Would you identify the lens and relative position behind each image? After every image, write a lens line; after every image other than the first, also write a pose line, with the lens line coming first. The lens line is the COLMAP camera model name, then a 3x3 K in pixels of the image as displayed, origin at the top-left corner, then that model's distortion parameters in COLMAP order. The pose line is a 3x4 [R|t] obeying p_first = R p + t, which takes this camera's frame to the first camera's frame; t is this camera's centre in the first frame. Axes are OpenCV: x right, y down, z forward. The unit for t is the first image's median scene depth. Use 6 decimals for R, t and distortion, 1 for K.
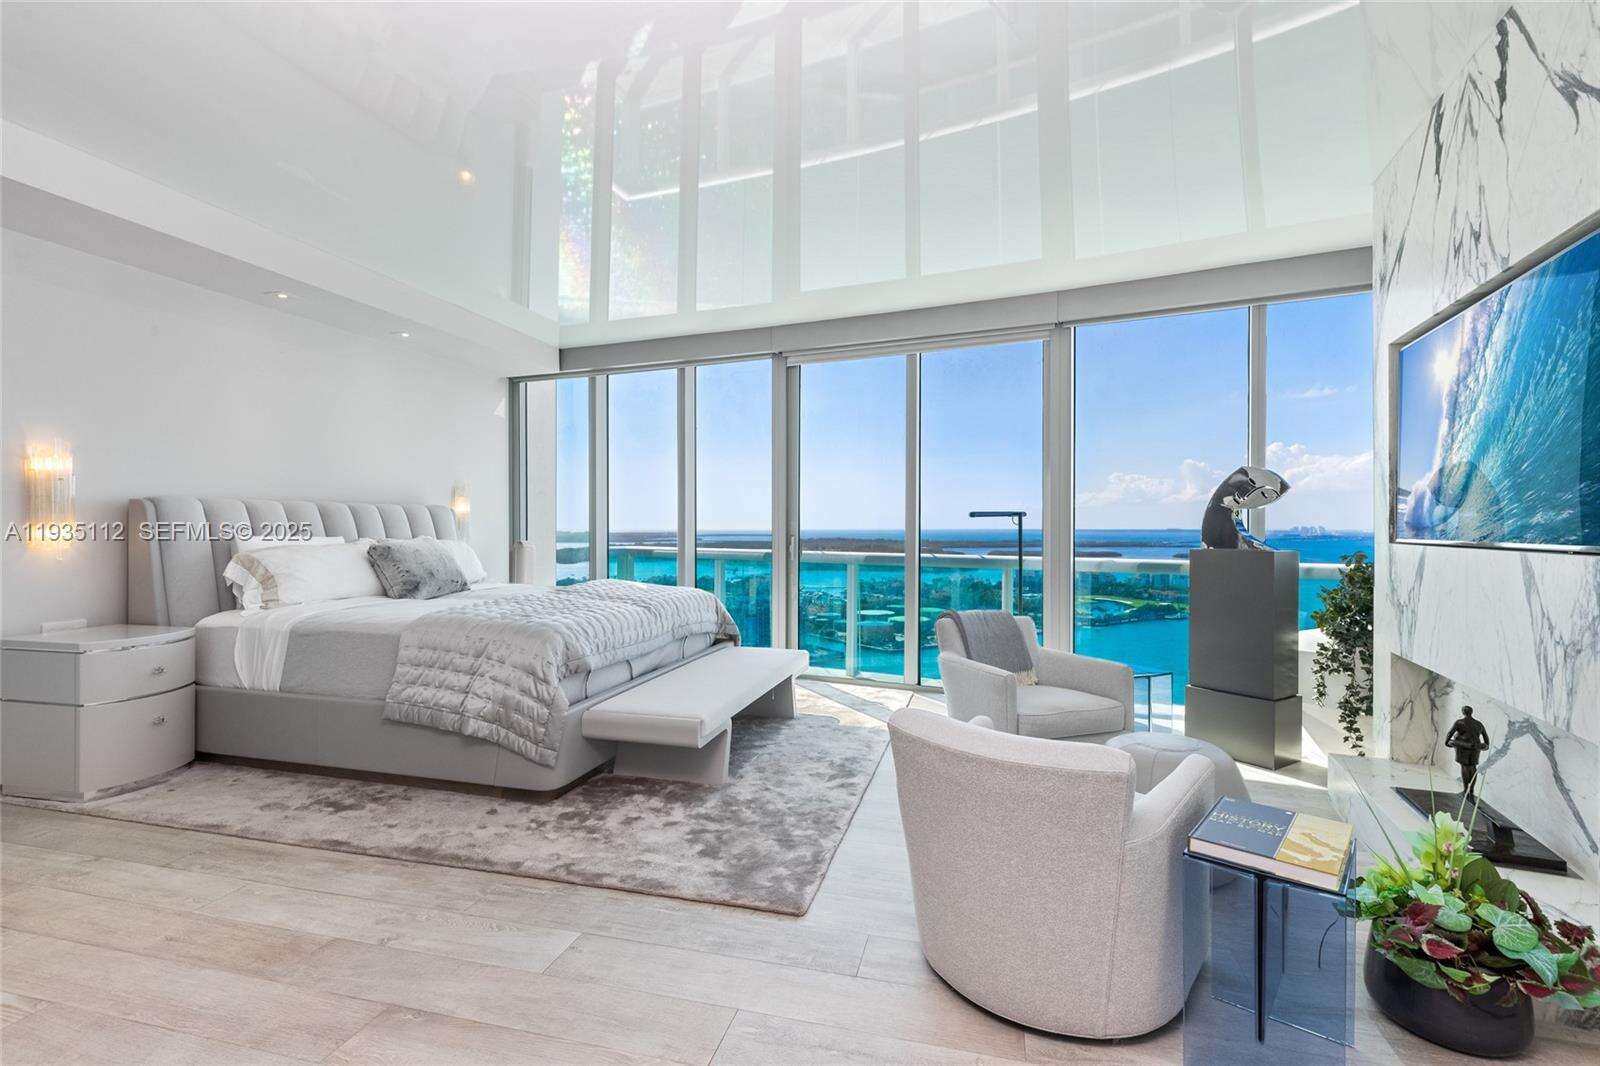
lens RADIAL K [[727.7, 0, 790.2], [0, 727.7, 527.8], [0, 0, 1]] dist [0.008628, -0.000015]
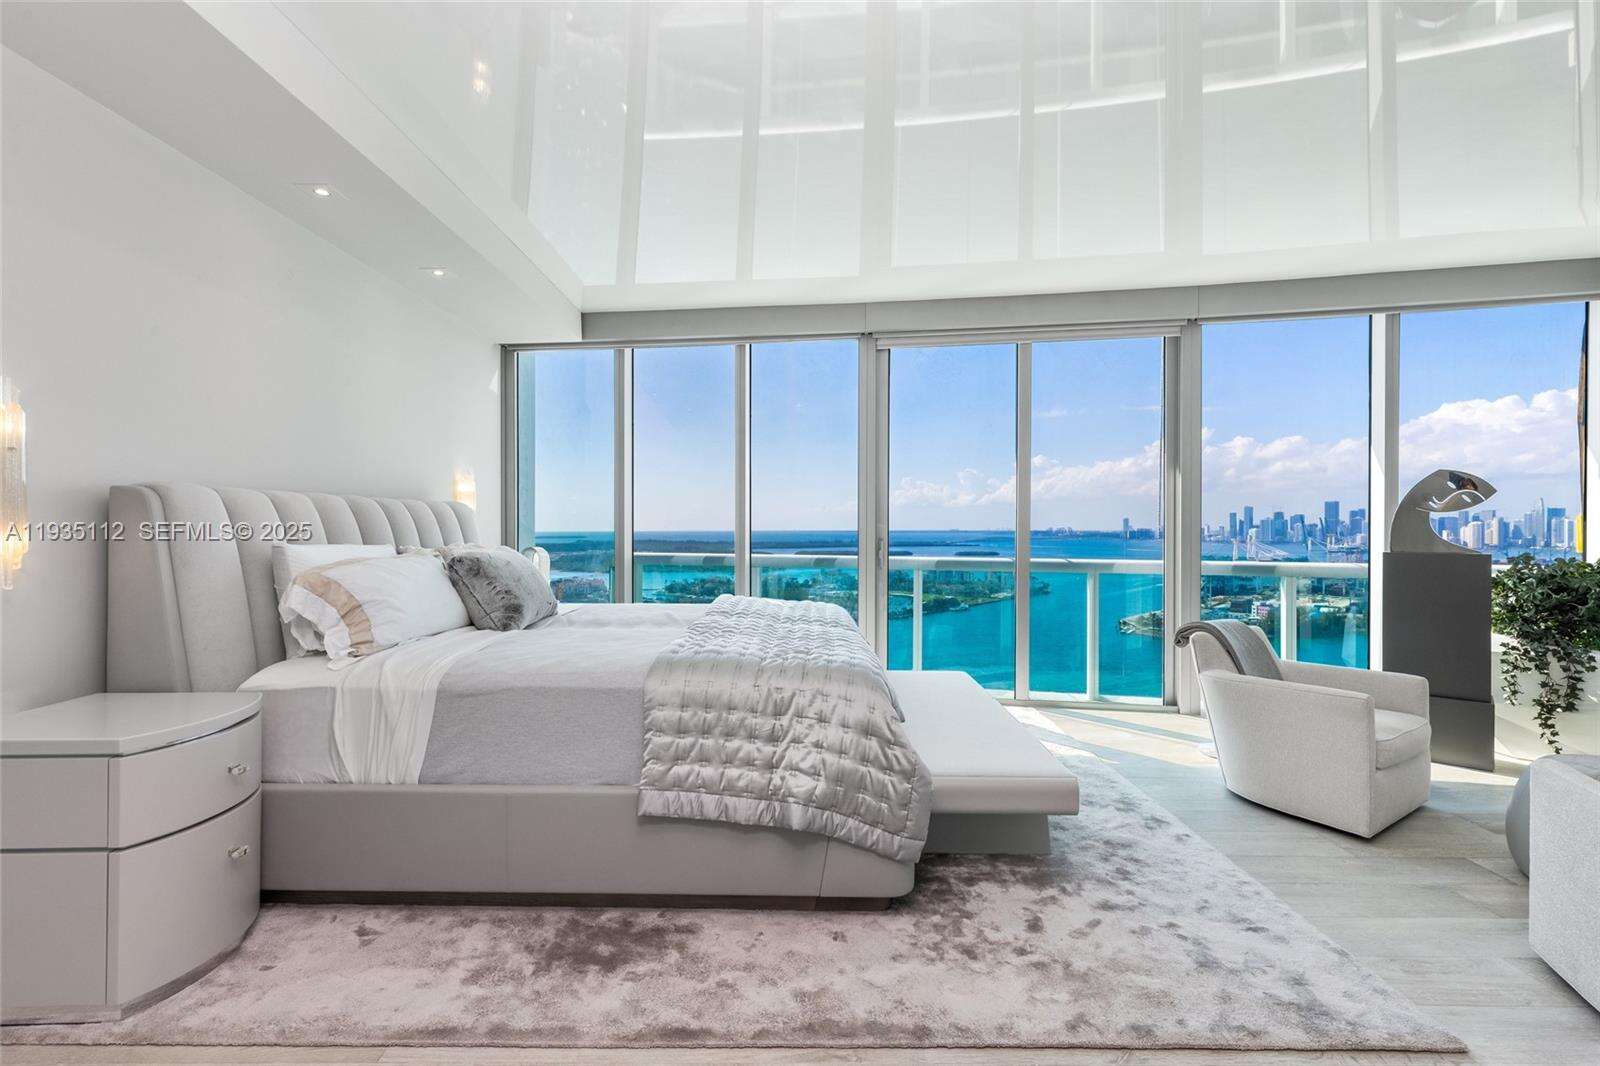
lens RADIAL K [[727.7, 0, 798.8], [0, 727.7, 521.4], [0, 0, 1]] dist [0.008628, -0.000015]
pose [[0.966105, 0.001541, 0.258143, -0.499111], [0.001180, 0.999945, -0.010385, -0.003511], [-0.258145, 0.010338, 0.966051, 0.257941]]
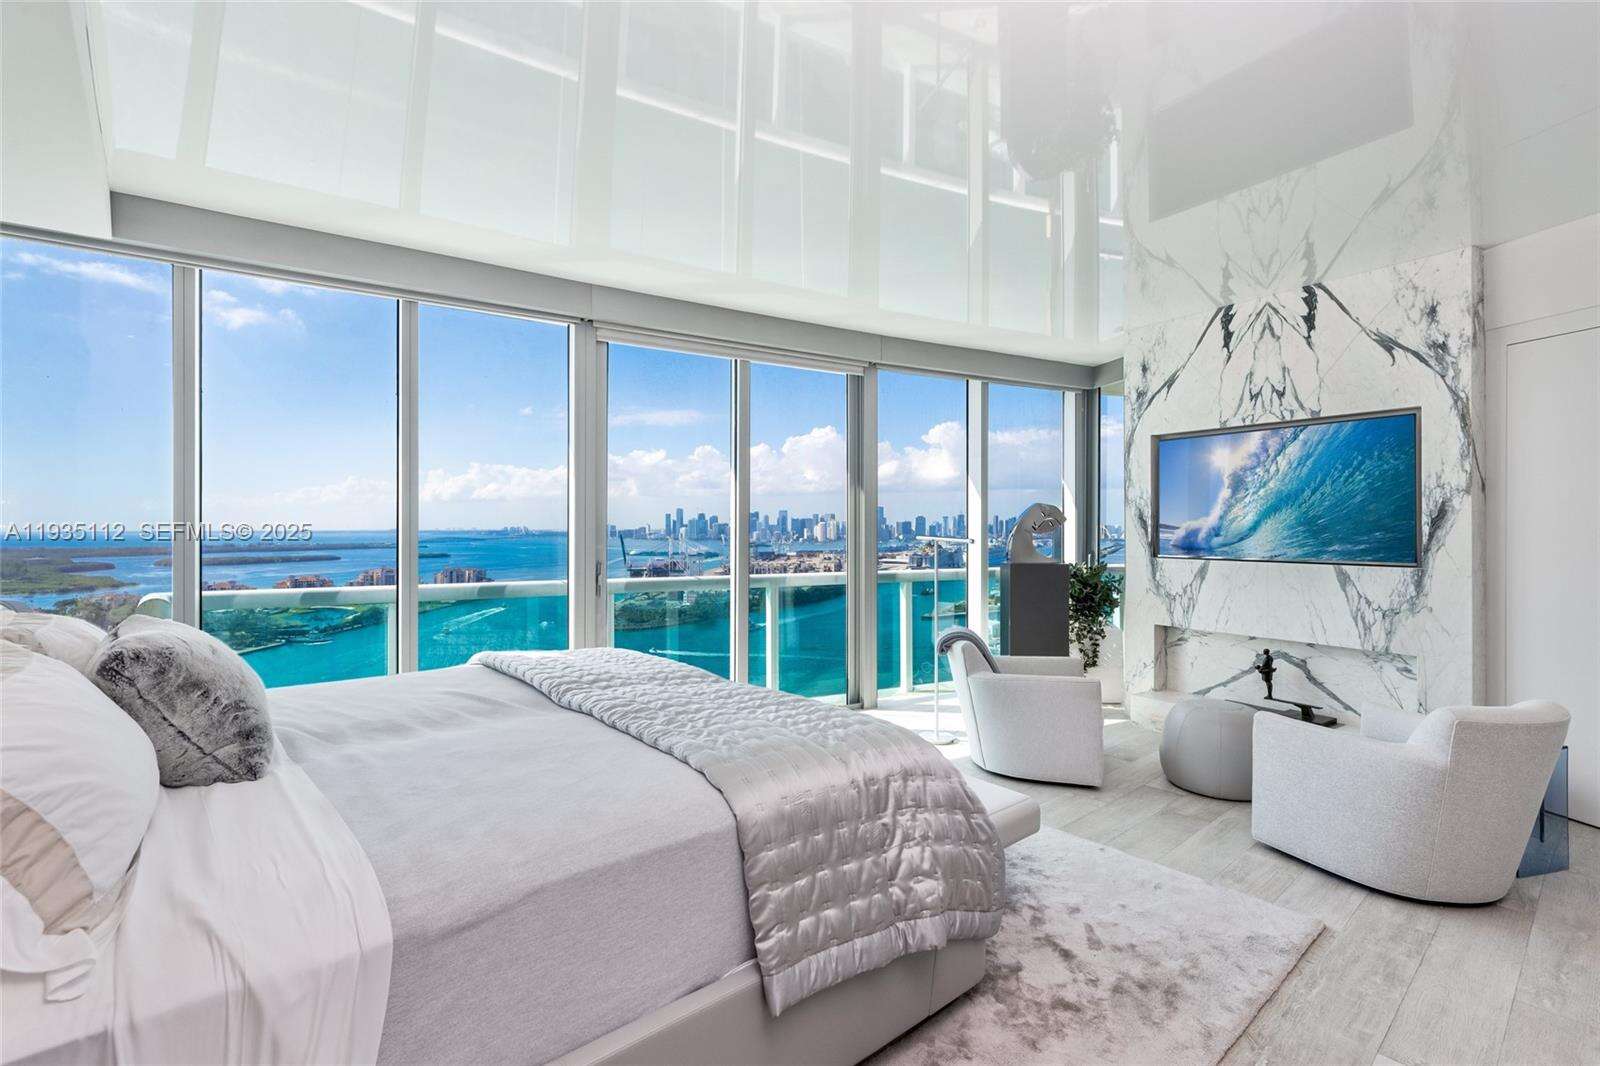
lens RADIAL K [[727.7, 0, 800.5], [0, 727.7, 523.3], [0, 0, 1]] dist [0.008628, -0.000015]
pose [[0.556089, 0.002244, 0.831120, -0.792621], [0.003033, 0.999984, -0.004730, -0.040930], [-0.831117, 0.005151, 0.556073, 0.615945]]
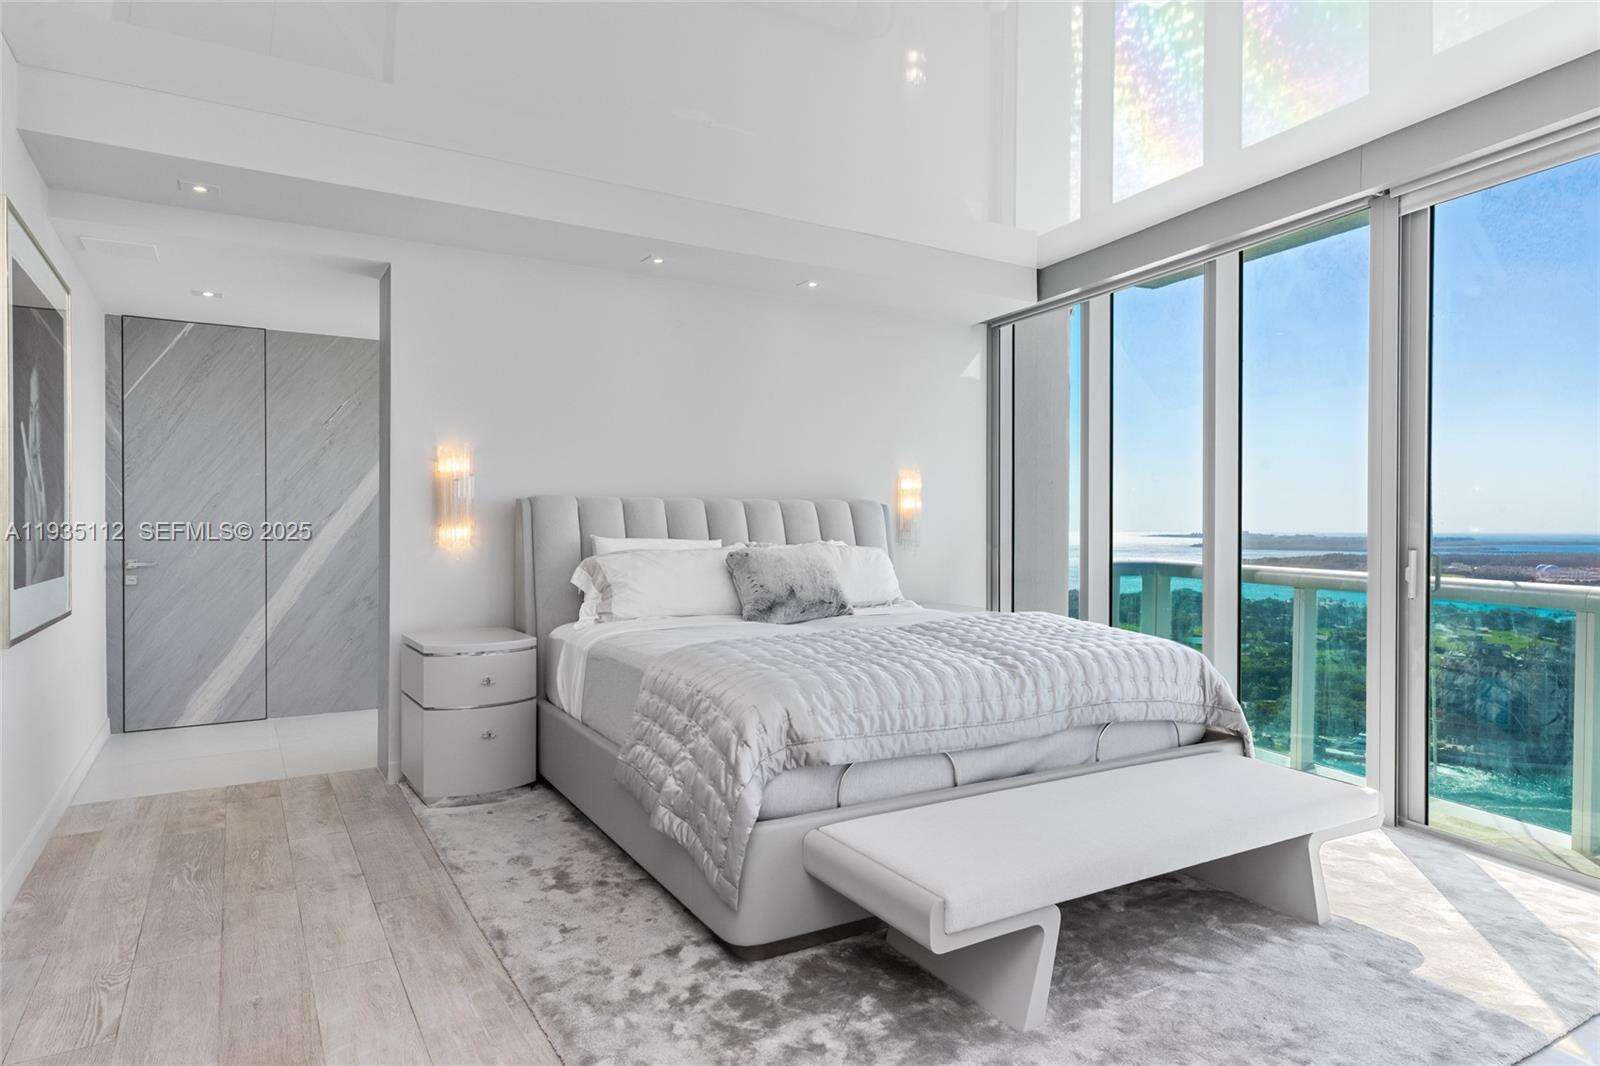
lens RADIAL K [[932.2, 0, 800.4], [0, 932.2, 525.1], [0, 0, 1]] dist [0.007741, -0.000816]
pose [[0.724341, 0.002109, -0.689439, 0.217602], [-0.004038, 0.999991, -0.001183, -0.004425], [0.689430, 0.003641, 0.724343, 0.360079]]
